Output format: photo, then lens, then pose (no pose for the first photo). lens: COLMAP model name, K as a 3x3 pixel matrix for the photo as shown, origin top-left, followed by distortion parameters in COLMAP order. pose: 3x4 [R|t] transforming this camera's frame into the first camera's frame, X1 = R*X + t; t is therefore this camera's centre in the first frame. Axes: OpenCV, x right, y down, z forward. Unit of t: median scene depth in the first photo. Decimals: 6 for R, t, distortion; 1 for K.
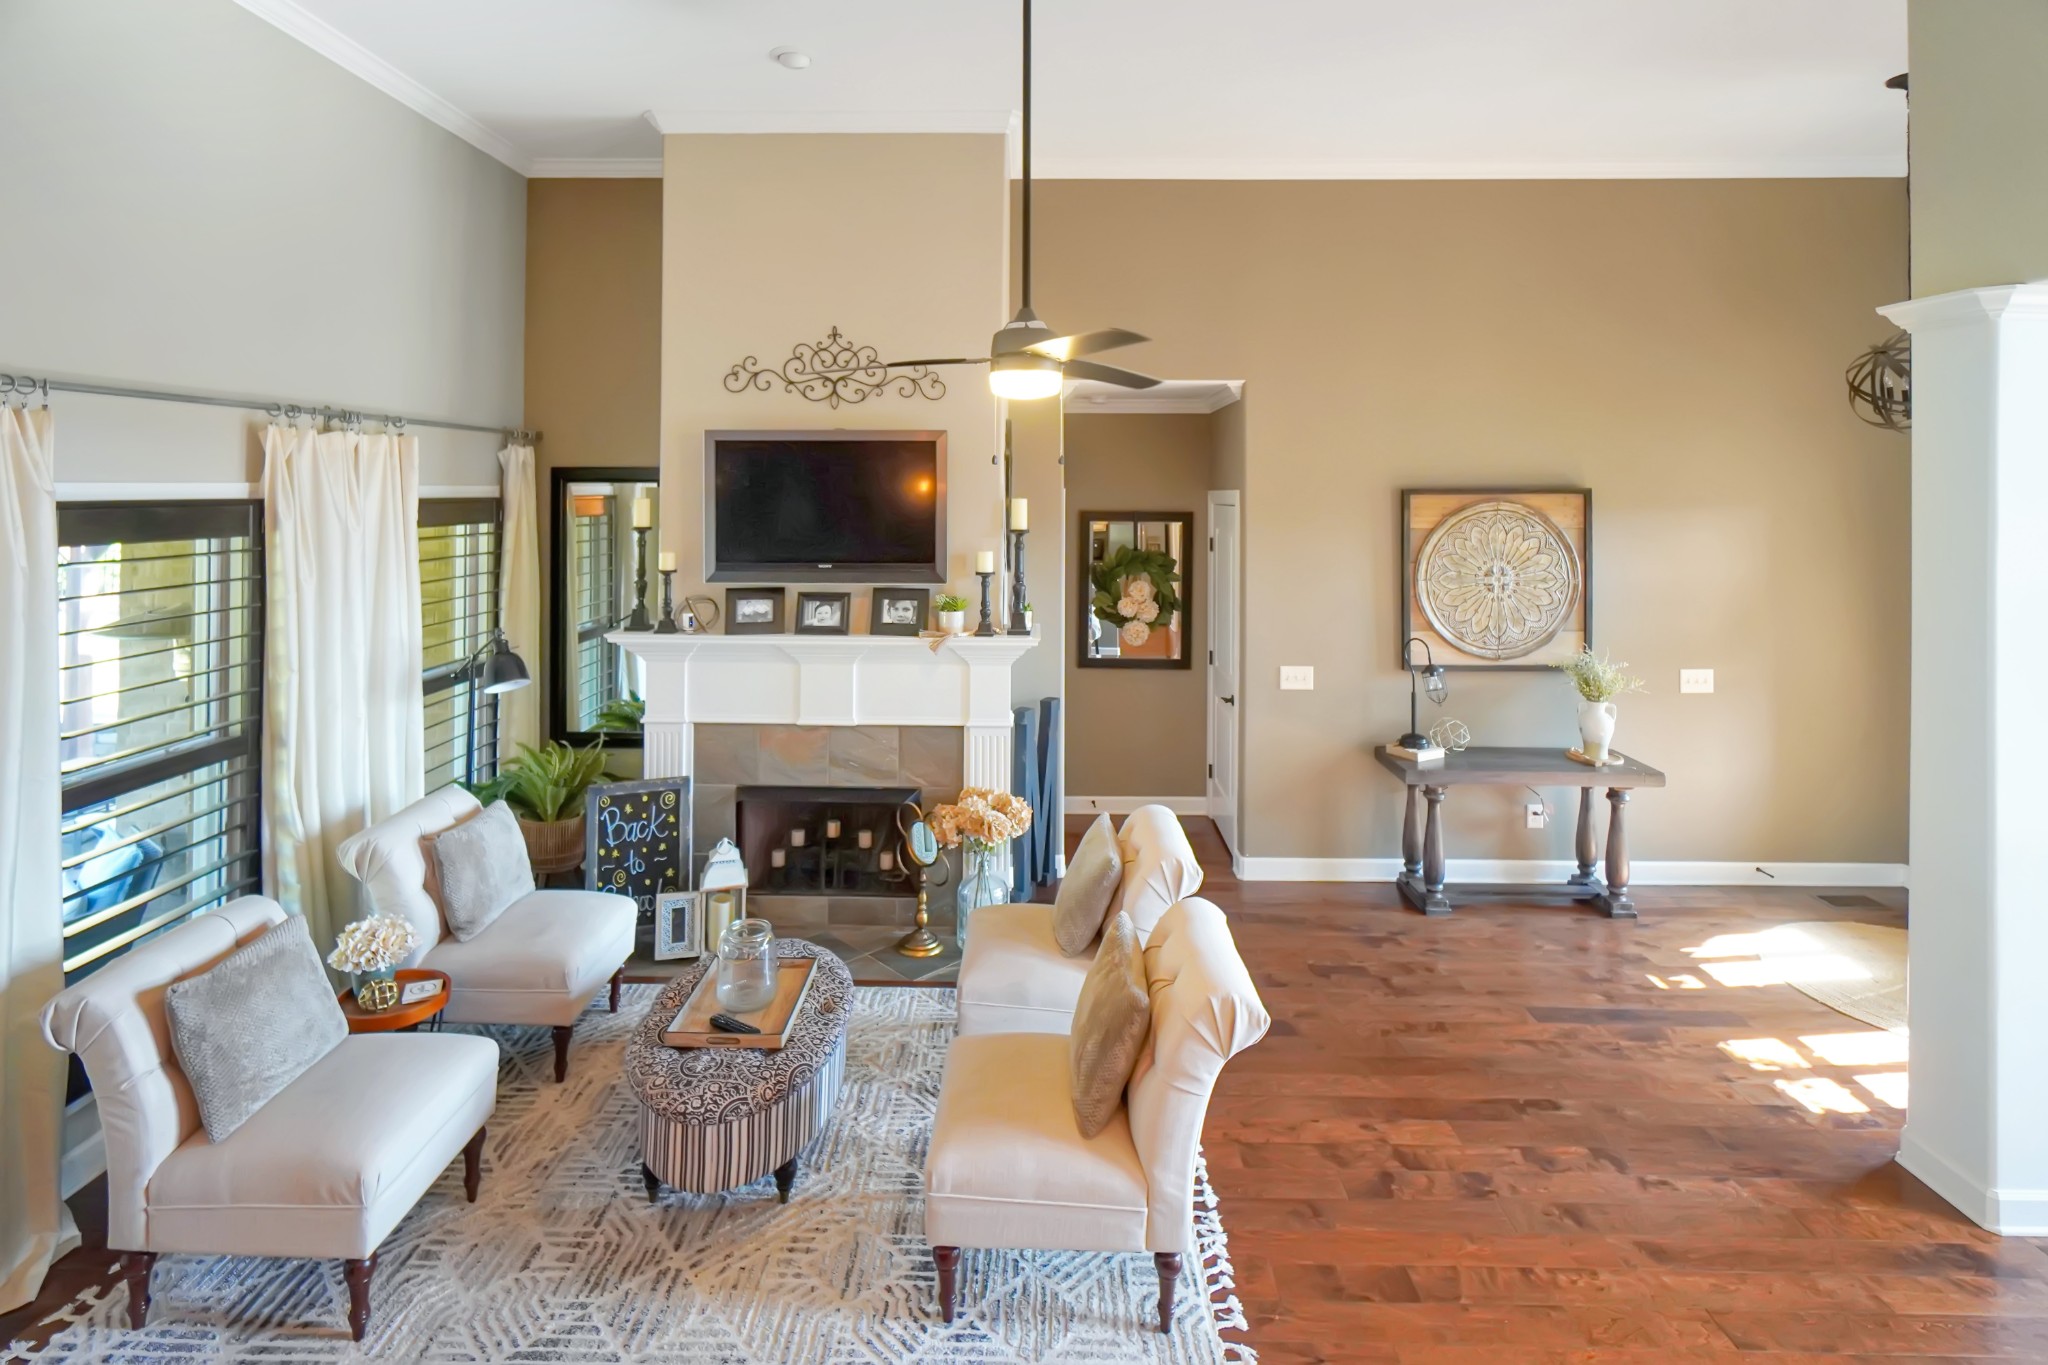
lens RADIAL K [[965.8, 0, 970.0], [0, 965.8, 496.0], [0, 0, 1]] dist [-0.008928, 0.000790]
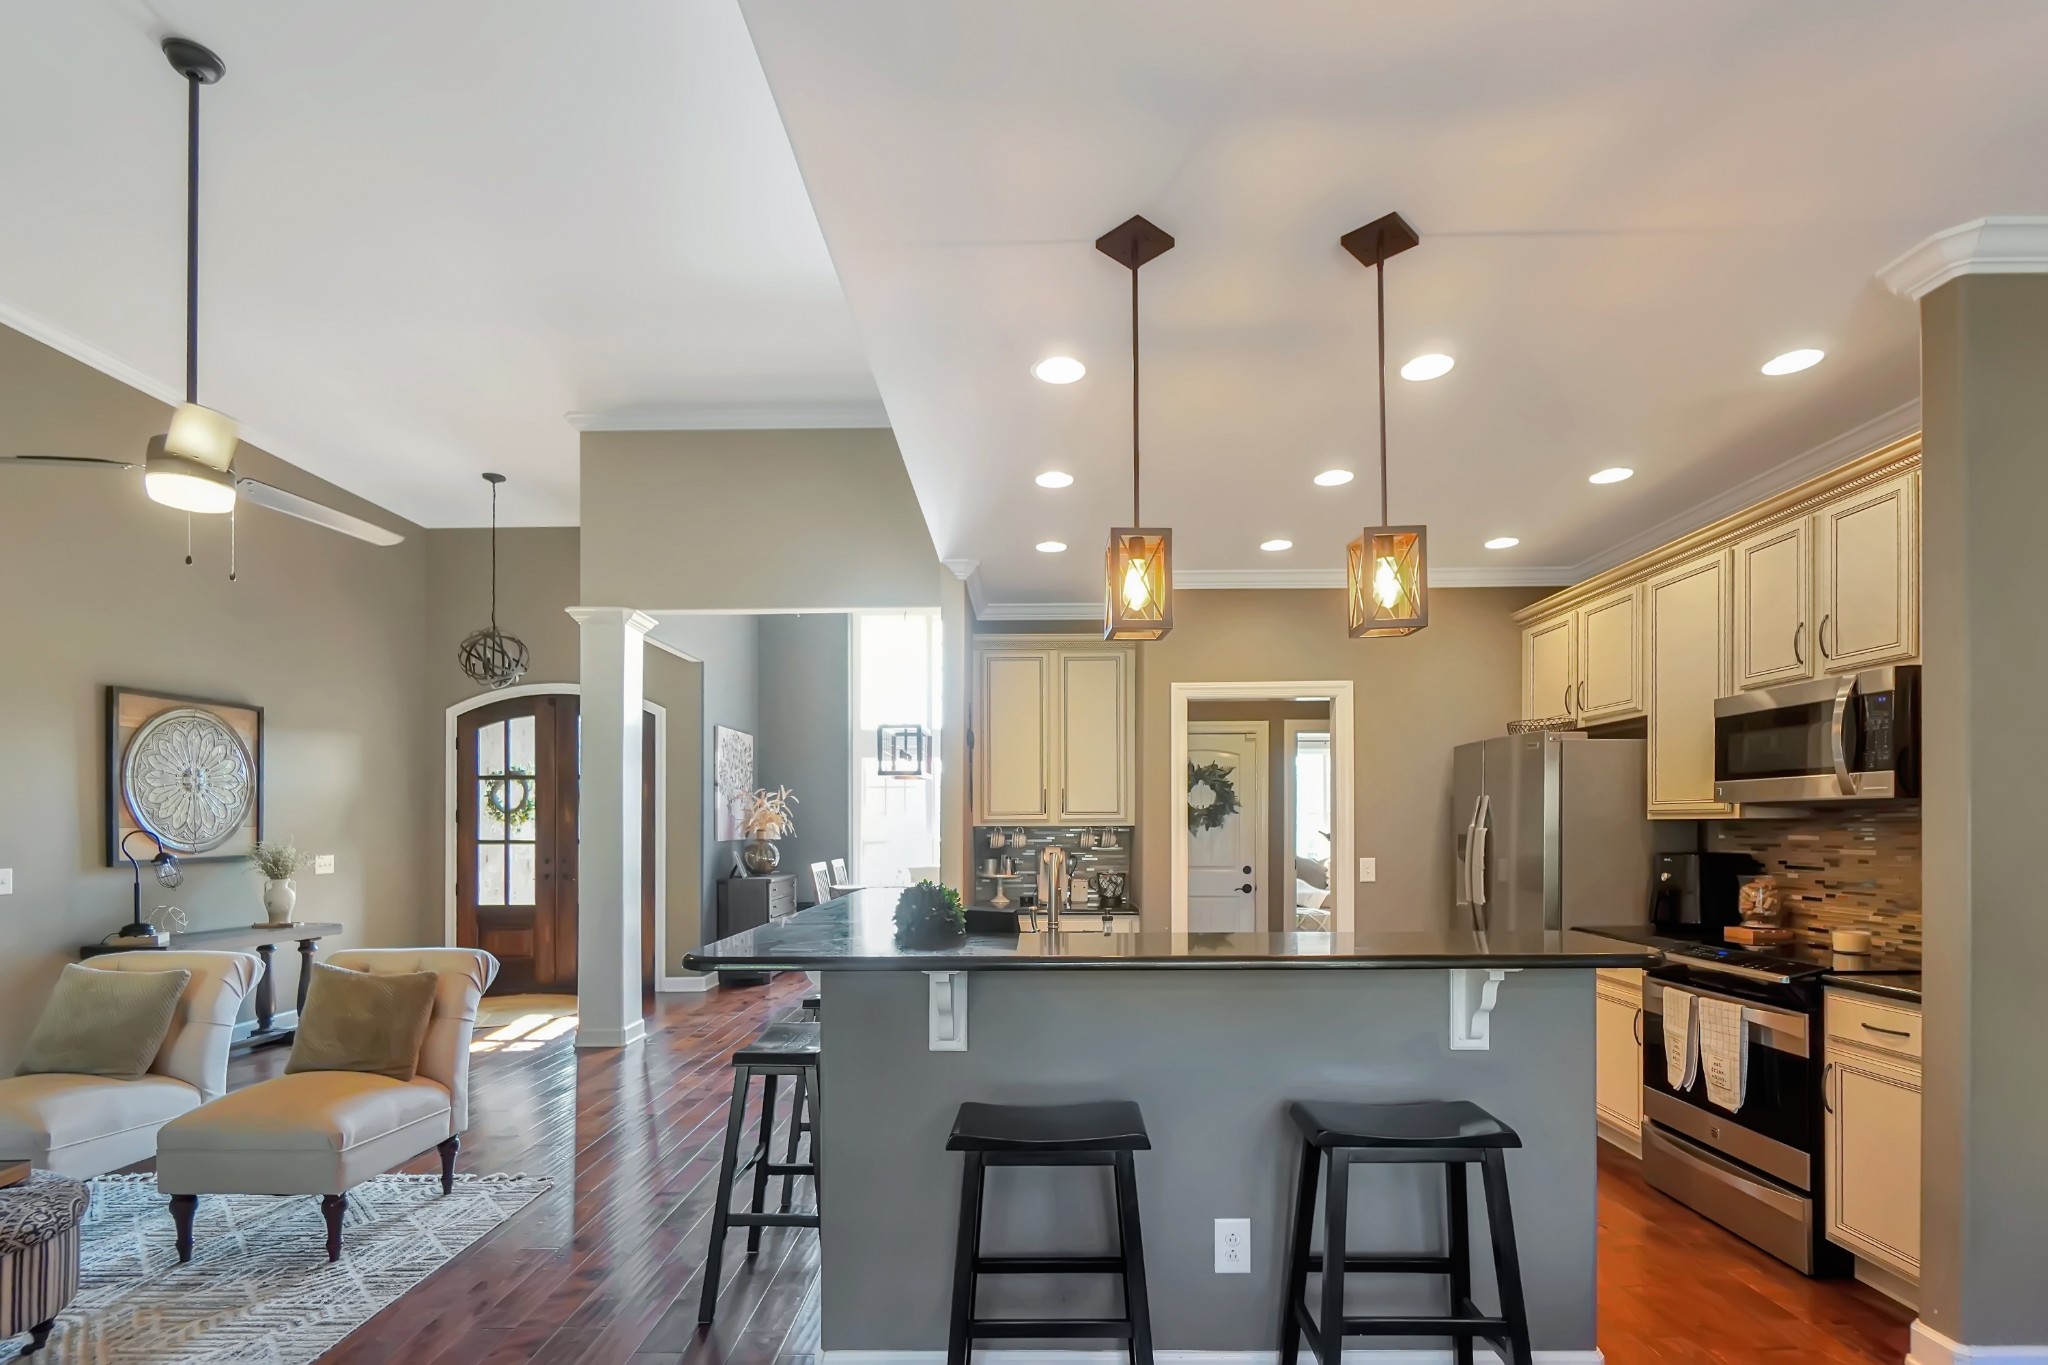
lens RADIAL K [[901.6, 0, 1020.2], [0, 901.6, 819.8], [0, 0, 1]] dist [-0.003510, -0.001500]
pose [[-0.009860, -0.012095, 0.999878, -0.589243], [-0.007009, 0.999903, 0.012027, 0.136117], [-0.999927, -0.006890, -0.009944, 0.075383]]
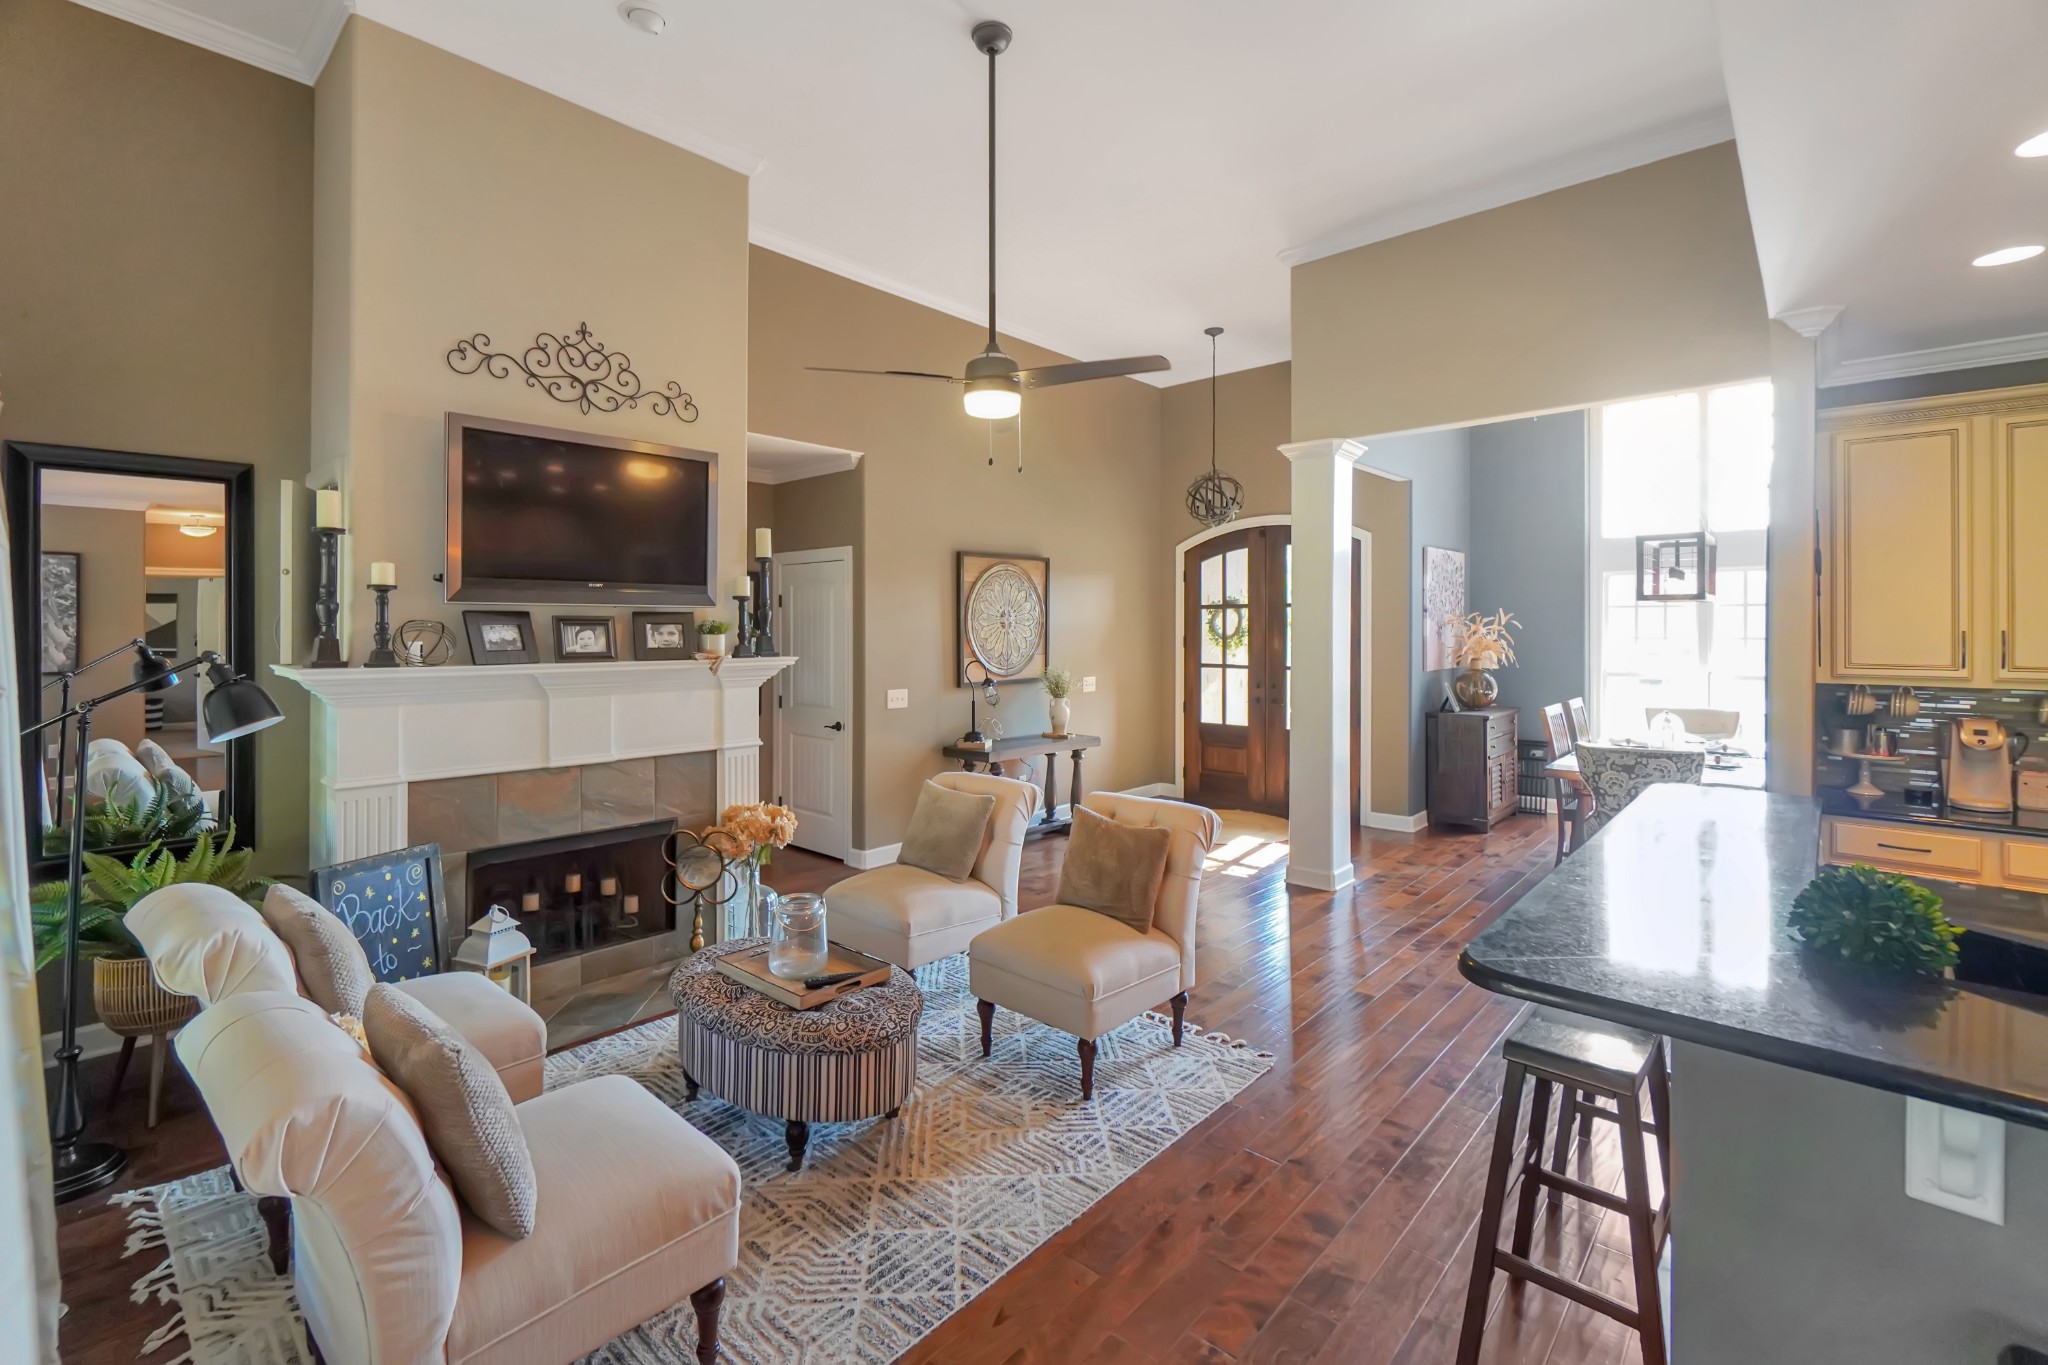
lens RADIAL K [[901.6, 0, 1042.7], [0, 901.6, 627.5], [0, 0, 1]] dist [-0.003510, -0.001500]
pose [[0.647578, -0.010426, 0.761928, -0.506767], [0.002237, 0.999928, 0.011781, 0.100302], [-0.761996, -0.005924, 0.647554, 0.127837]]
